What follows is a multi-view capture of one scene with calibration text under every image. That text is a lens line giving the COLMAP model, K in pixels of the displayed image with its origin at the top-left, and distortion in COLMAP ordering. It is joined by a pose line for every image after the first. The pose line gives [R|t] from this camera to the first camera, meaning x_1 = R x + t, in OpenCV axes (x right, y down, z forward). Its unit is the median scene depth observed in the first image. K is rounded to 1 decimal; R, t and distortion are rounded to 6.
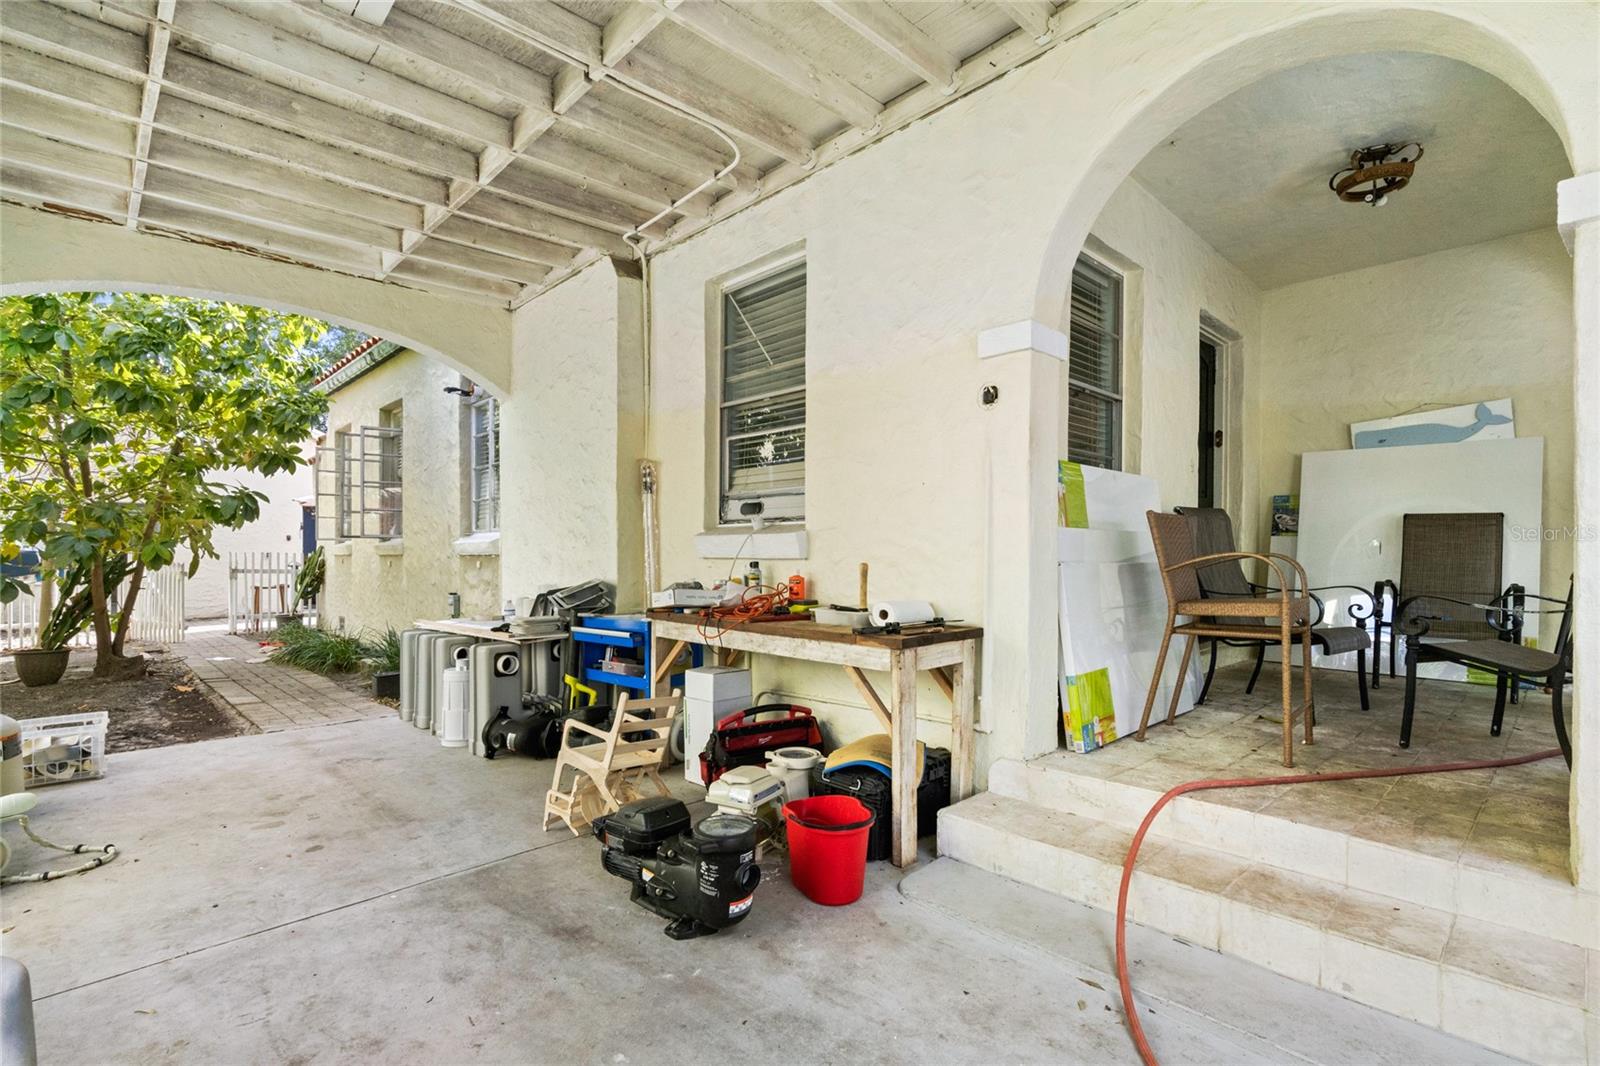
lens RADIAL K [[740.2, 0, 762.1], [0, 740.2, 566.1], [0, 0, 1]] dist [0.005490, -0.000663]
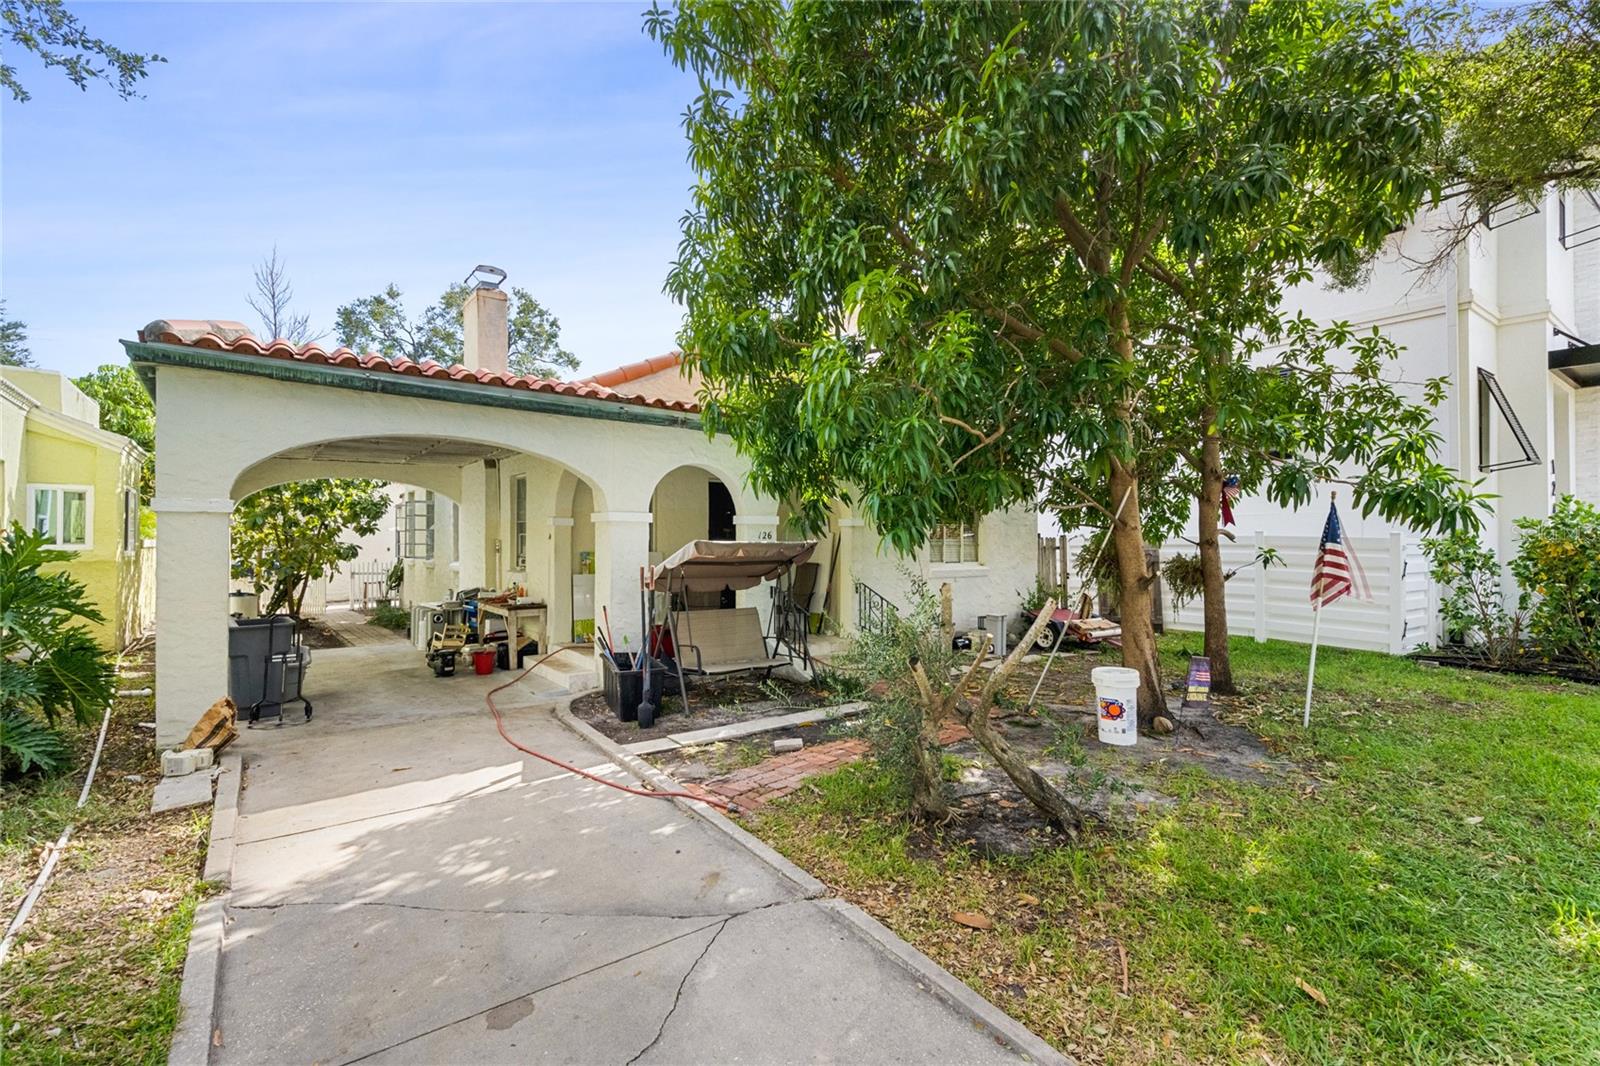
lens RADIAL K [[740.2, 0, 800.3], [0, 740.2, 535.5], [0, 0, 1]] dist [0.005490, -0.000663]
pose [[0.996001, -0.000457, -0.089338, 0.802273], [-0.001679, 0.999714, -0.023835, -0.071766], [0.089323, 0.023890, 0.995716, -1.049740]]
